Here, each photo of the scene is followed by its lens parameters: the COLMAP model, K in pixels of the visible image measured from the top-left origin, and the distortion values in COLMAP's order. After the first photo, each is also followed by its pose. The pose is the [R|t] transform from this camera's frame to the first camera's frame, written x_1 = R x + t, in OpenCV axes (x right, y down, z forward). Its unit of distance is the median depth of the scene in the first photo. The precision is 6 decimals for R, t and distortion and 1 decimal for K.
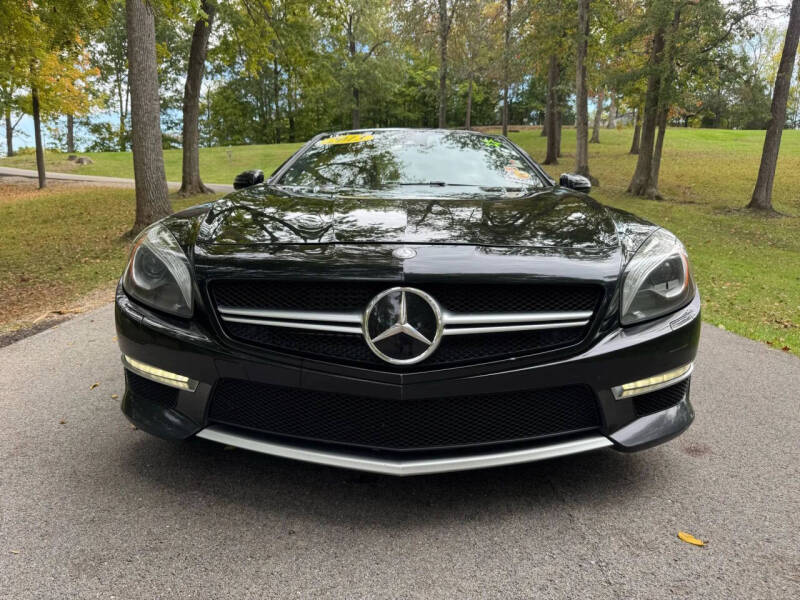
lens RADIAL K [[625.4, 0, 414.4], [0, 625.4, 287.9], [0, 0, 1]] dist [0.058024, -0.080426]
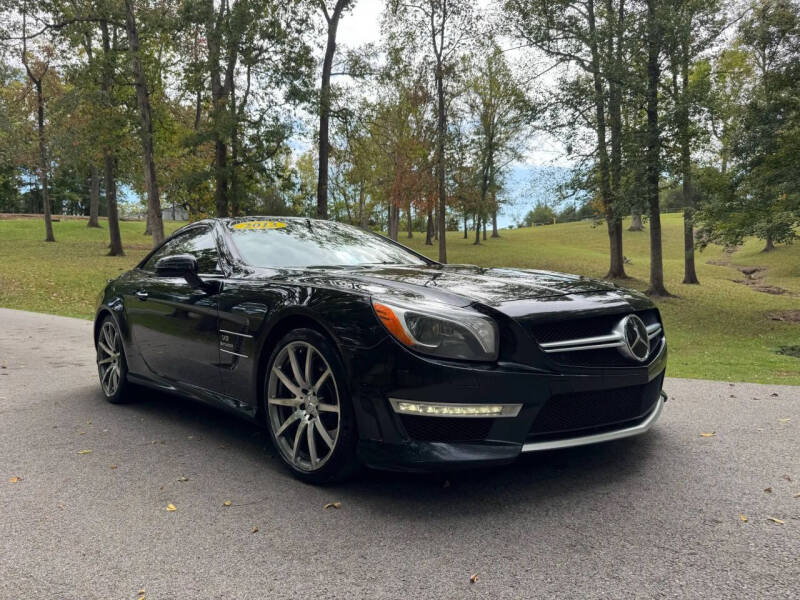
lens RADIAL K [[635.5, 0, 401.3], [0, 635.5, 280.6], [0, 0, 1]] dist [0.121481, -0.281146]
pose [[0.716466, -0.031257, 0.696922, -0.173370], [0.139784, 0.985168, -0.099519, -0.001350], [-0.683474, 0.168721, 0.710208, 0.012825]]
